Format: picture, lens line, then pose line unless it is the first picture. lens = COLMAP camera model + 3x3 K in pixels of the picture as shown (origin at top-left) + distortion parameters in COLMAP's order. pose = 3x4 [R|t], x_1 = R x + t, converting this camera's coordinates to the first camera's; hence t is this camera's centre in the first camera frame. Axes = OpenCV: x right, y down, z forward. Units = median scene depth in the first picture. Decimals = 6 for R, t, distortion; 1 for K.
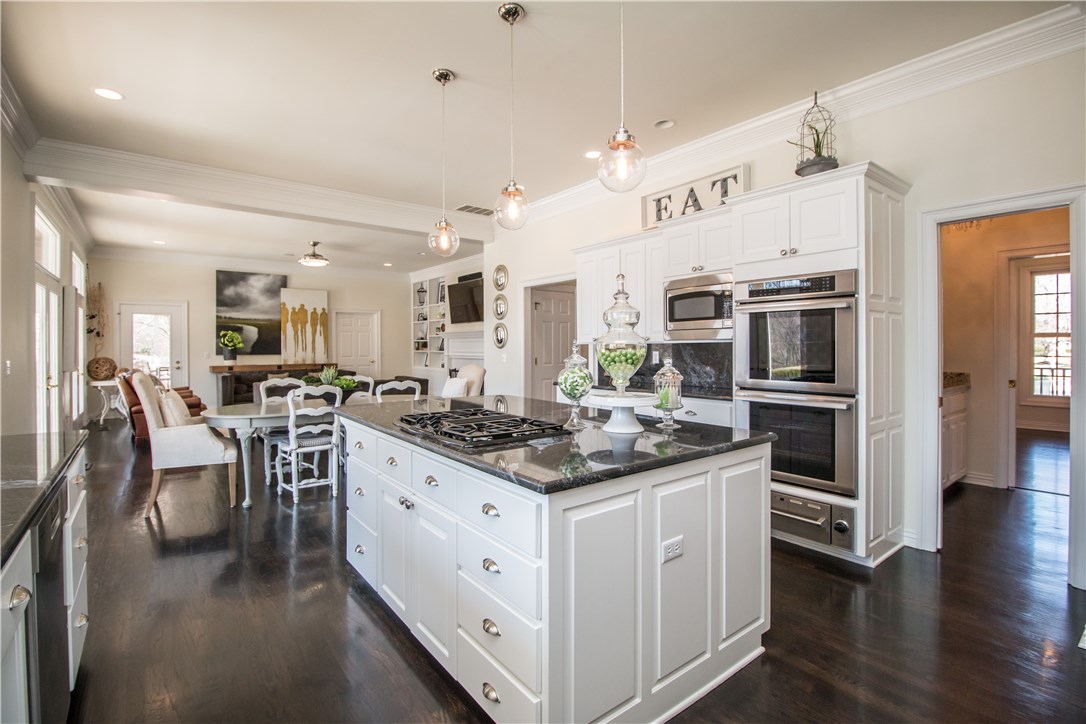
lens RADIAL K [[508.7, 0, 540.7], [0, 508.7, 347.3], [0, 0, 1]] dist [-0.011695, -0.002993]
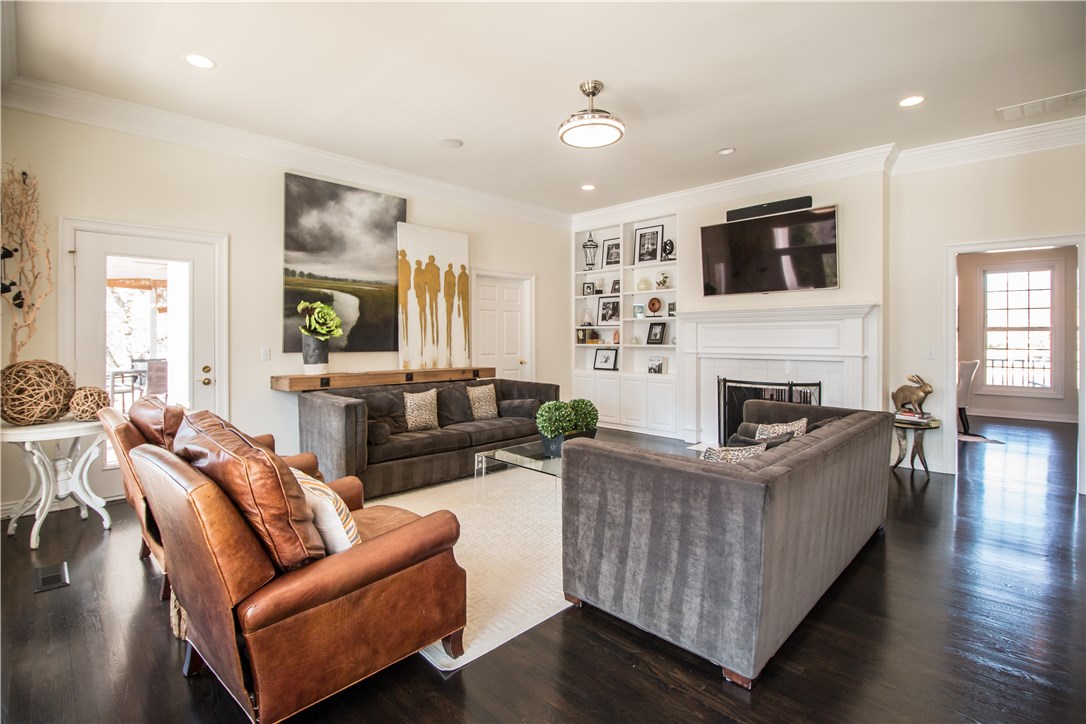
lens RADIAL K [[508.7, 0, 523.2], [0, 508.7, 339.4], [0, 0, 1]] dist [-0.011695, -0.002993]
pose [[0.993607, 0.003268, 0.112844, -0.472813], [-0.003072, 0.999993, -0.001910, 0.002915], [-0.112850, 0.001551, 0.993611, 0.504886]]
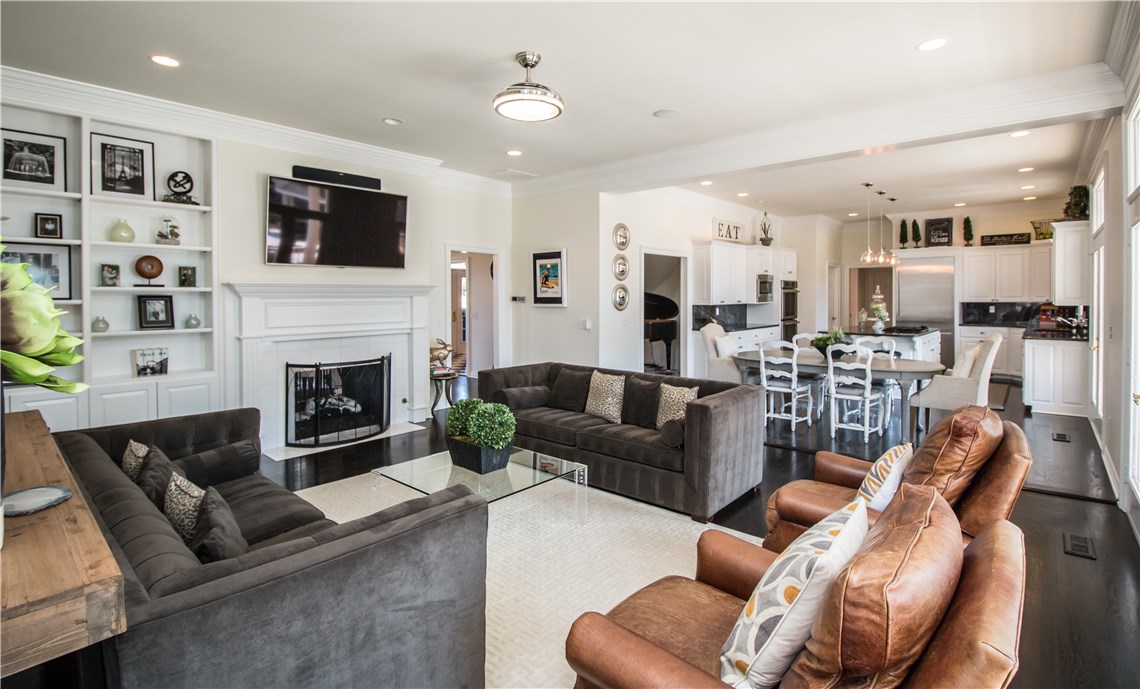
lens RADIAL K [[538.5, 0, 618.8], [0, 538.5, 304.3], [0, 0, 1]] dist [0.000170, -0.001829]
pose [[-0.229047, -0.004908, 0.973403, -0.741137], [0.009894, 0.999924, 0.007370, -0.012190], [-0.973365, 0.011319, -0.228981, 0.859206]]
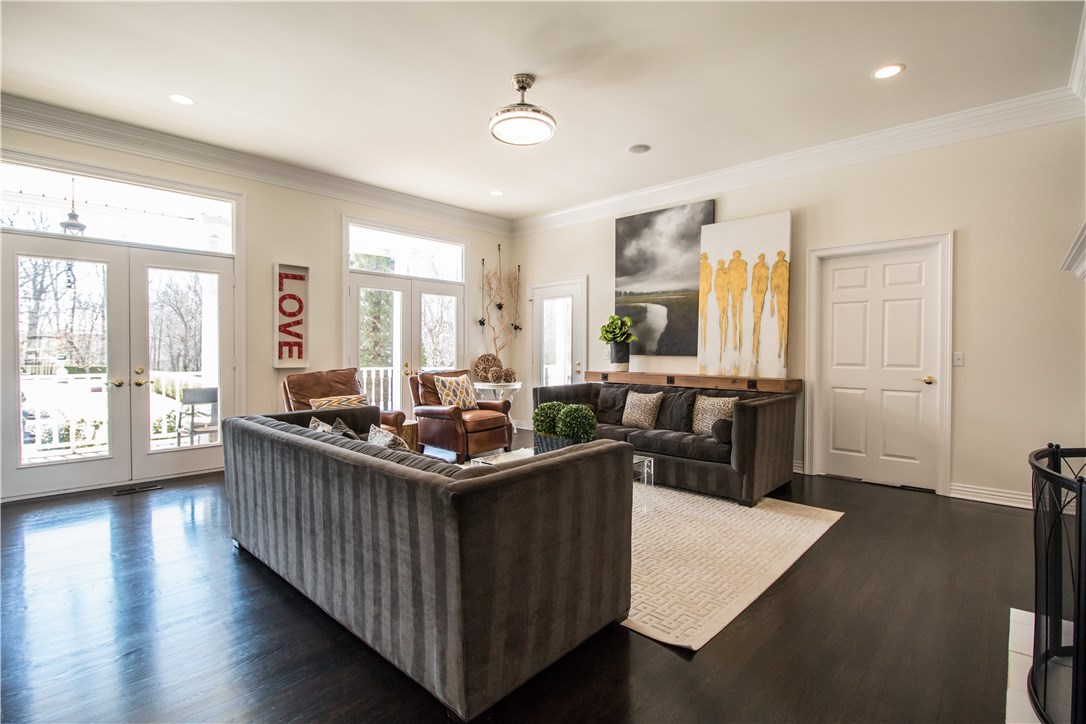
lens RADIAL K [[508.7, 0, 549.2], [0, 508.7, 359.4], [0, 0, 1]] dist [-0.011695, -0.002993]
pose [[0.157513, 0.021484, -0.987283, -0.029028], [-0.008369, 0.999756, 0.020420, 0.009009], [0.987481, 0.005047, 0.157654, 0.817606]]
